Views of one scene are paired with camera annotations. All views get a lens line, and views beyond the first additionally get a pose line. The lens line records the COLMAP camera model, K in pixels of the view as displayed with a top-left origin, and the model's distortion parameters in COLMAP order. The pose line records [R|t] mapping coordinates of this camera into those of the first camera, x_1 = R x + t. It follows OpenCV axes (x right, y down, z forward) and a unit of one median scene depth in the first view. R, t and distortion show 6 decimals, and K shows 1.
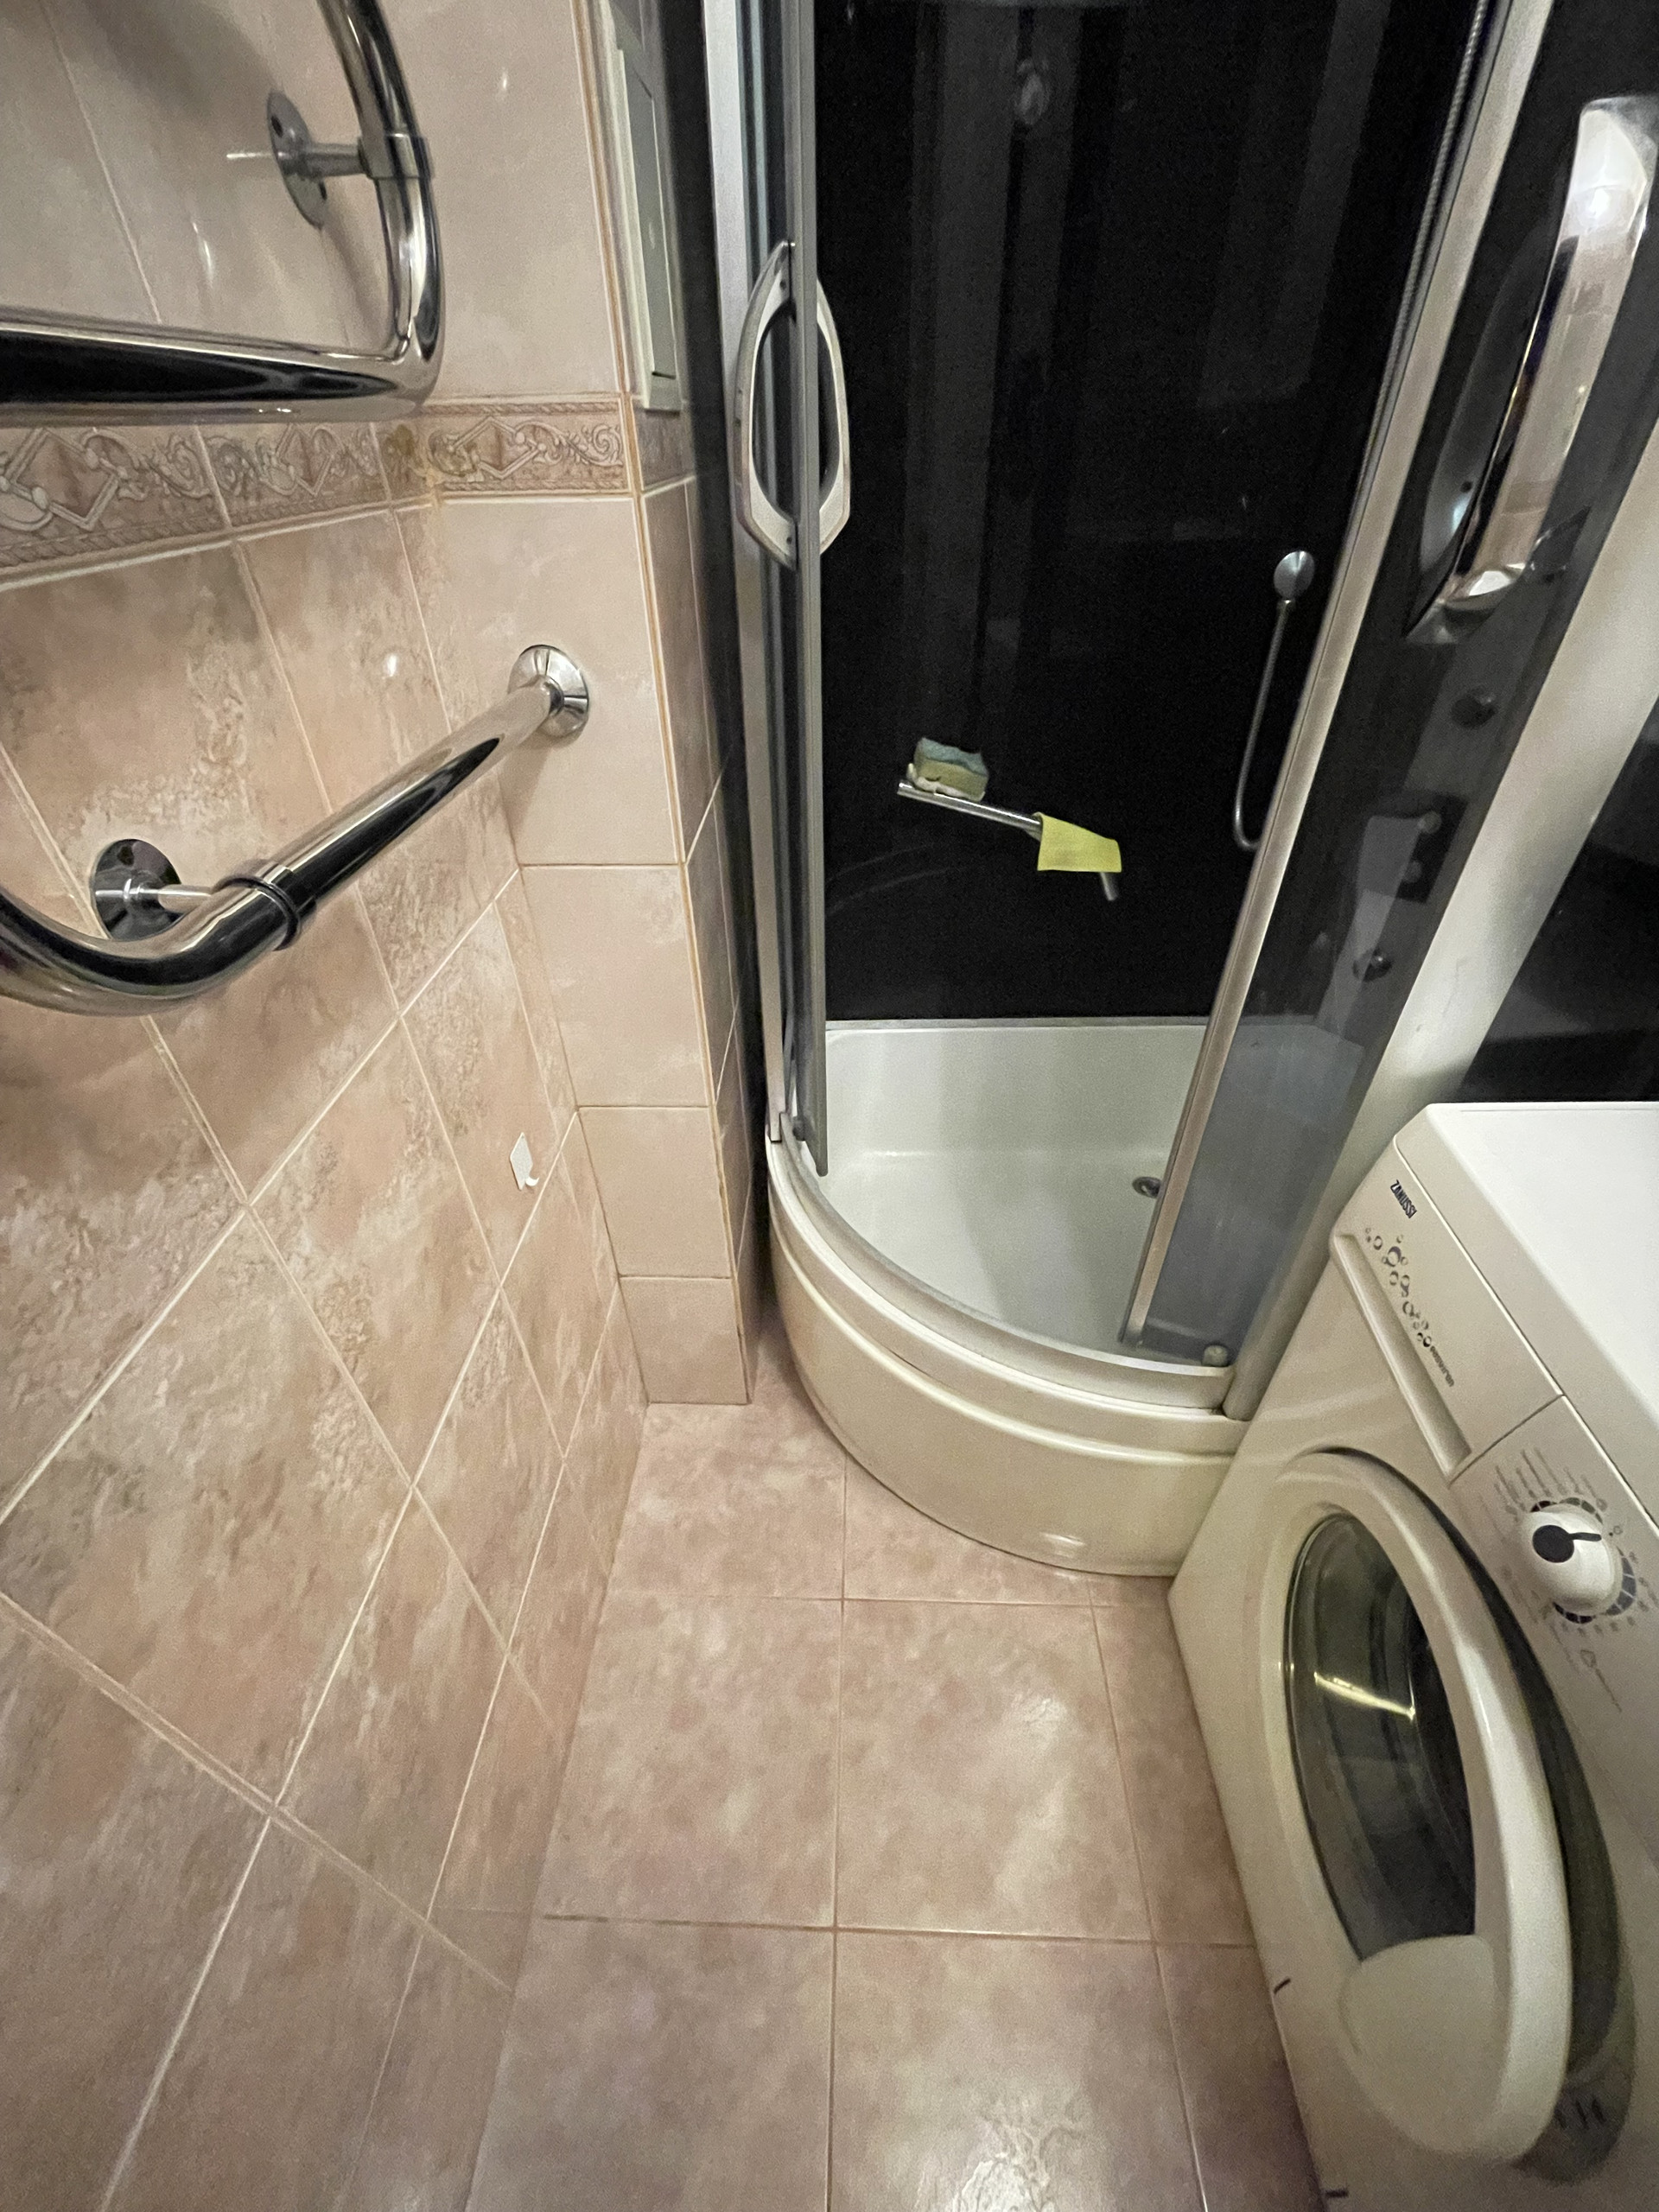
lens RADIAL K [[891.5, 0, 835.9], [0, 891.5, 1110.3], [0, 0, 1]] dist [-0.002977, -0.000112]
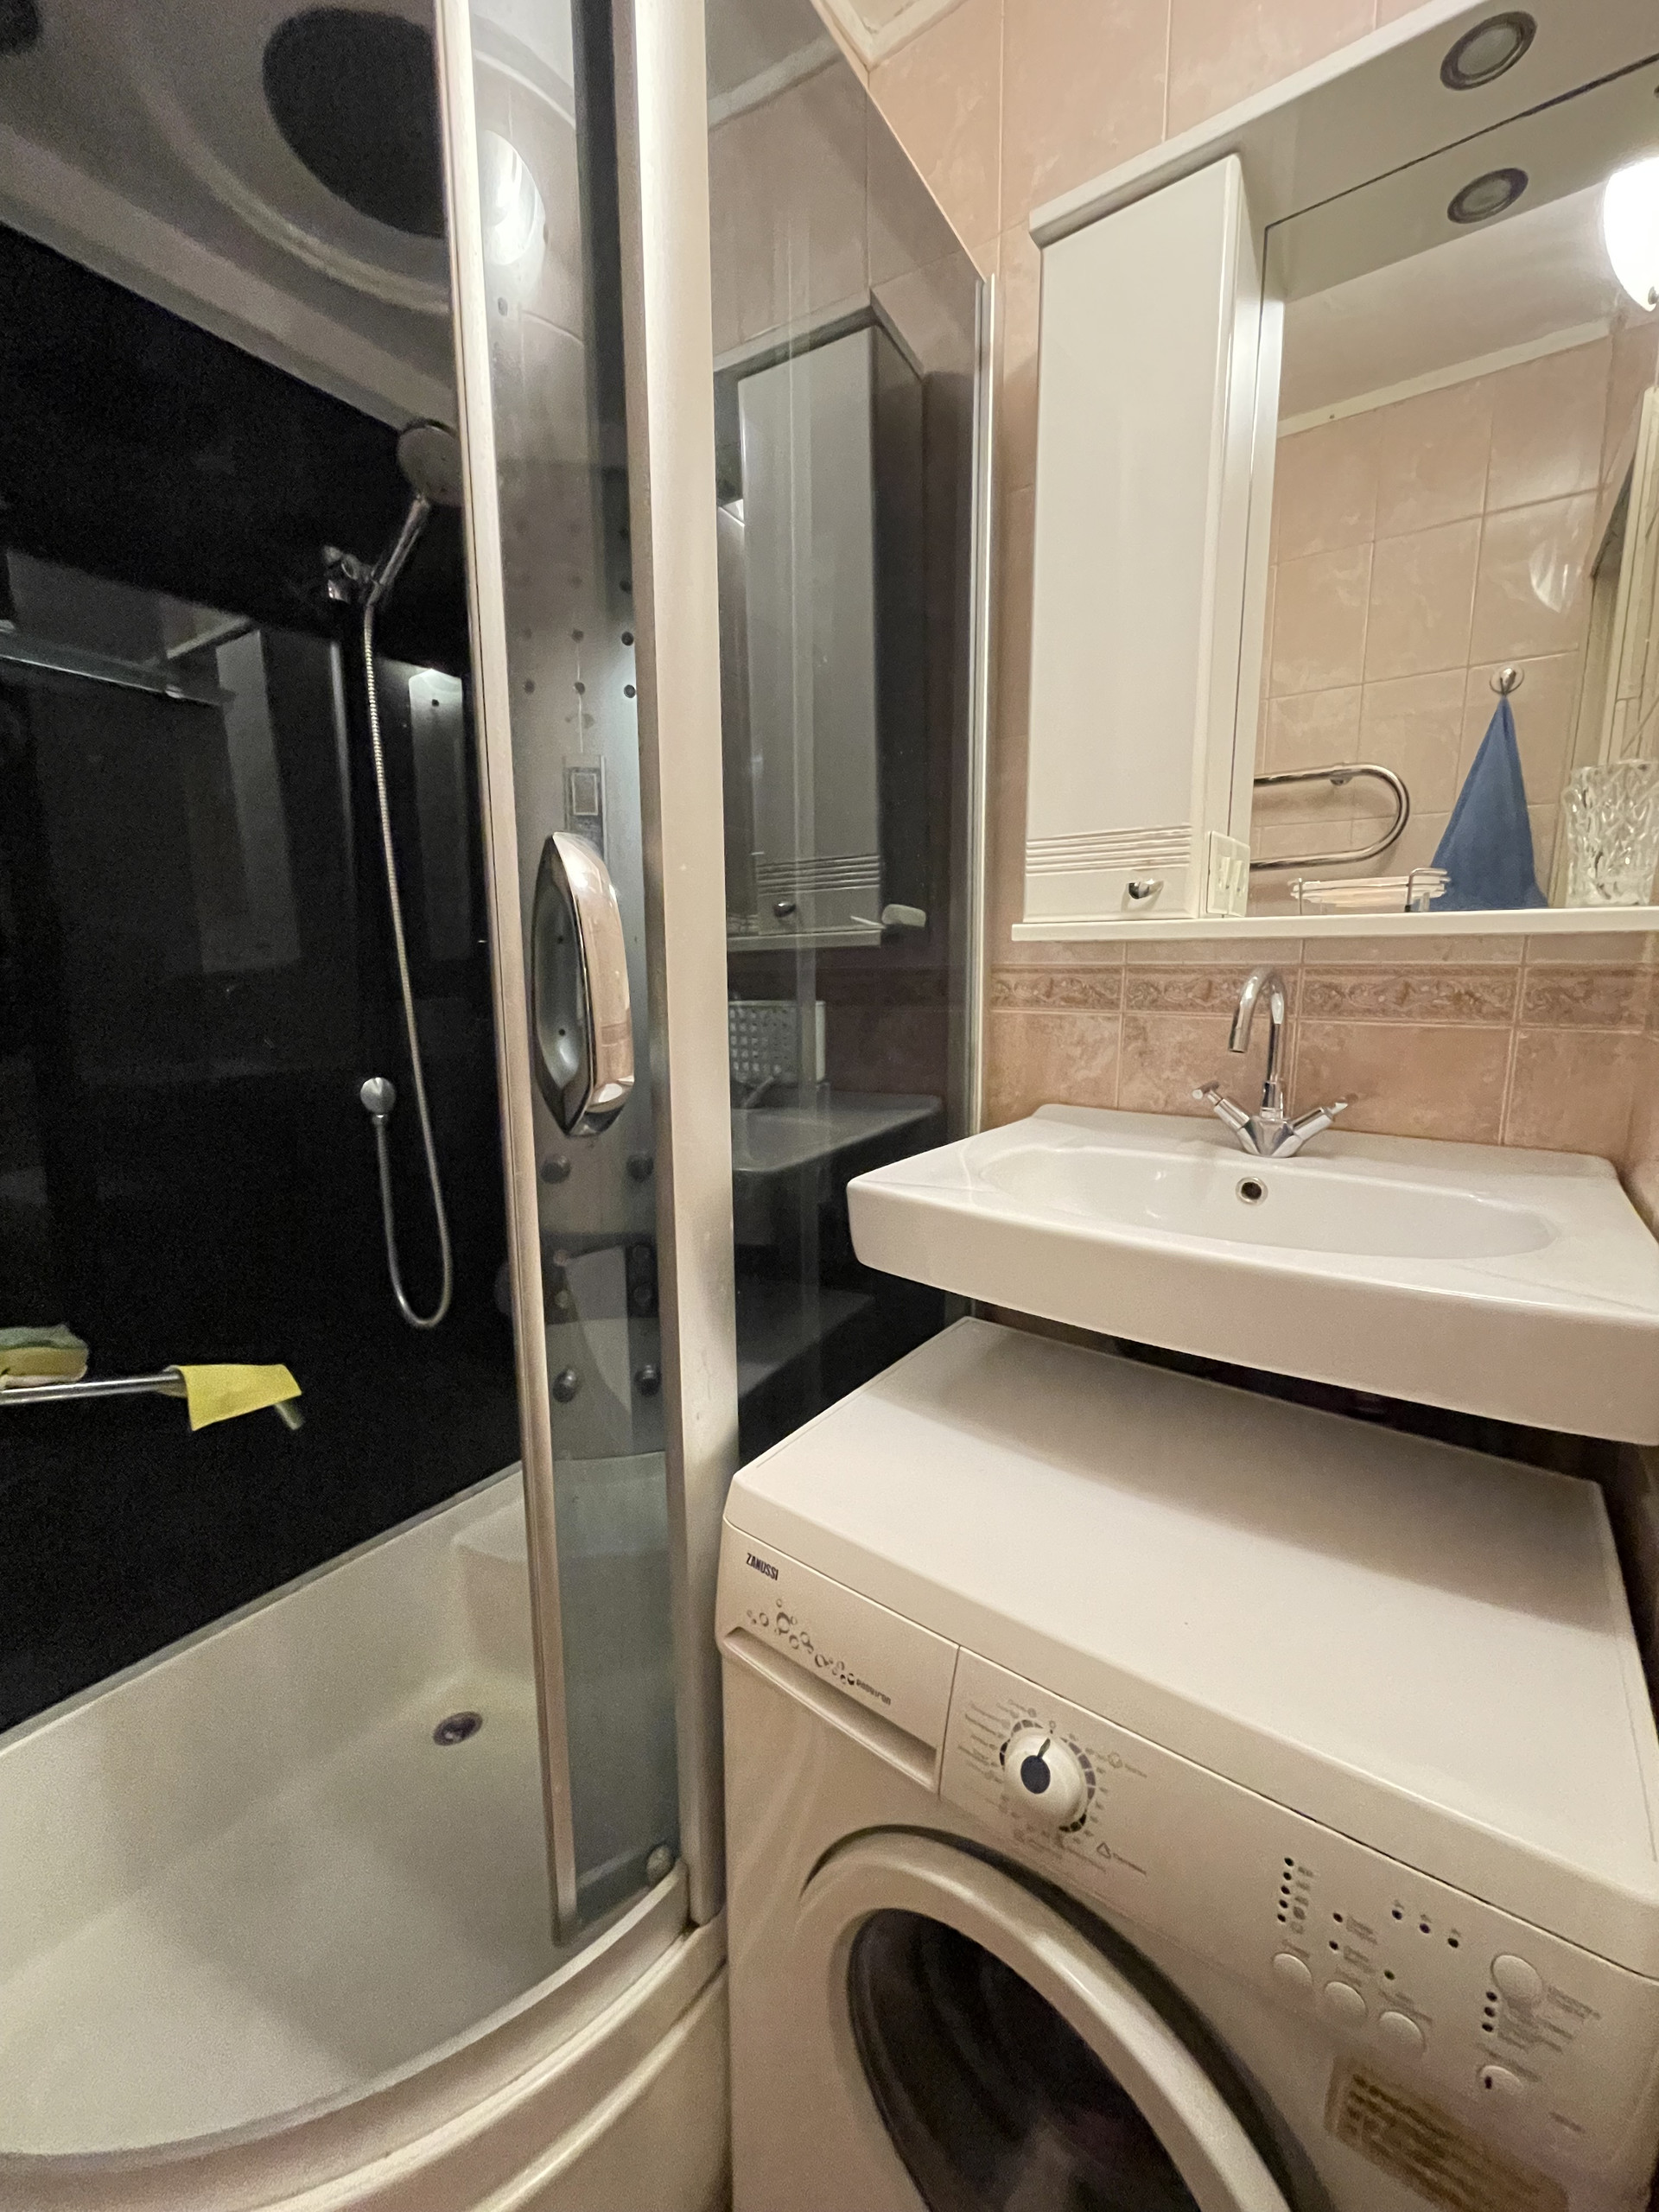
lens RADIAL K [[891.5, 0, 825.2], [0, 891.5, 1107.4], [0, 0, 1]] dist [-0.002977, -0.000112]
pose [[0.571526, -0.112098, 0.812891, -0.098872], [0.498273, 0.834495, -0.235248, -0.051565], [-0.651983, 0.539492, 0.532791, 0.044325]]
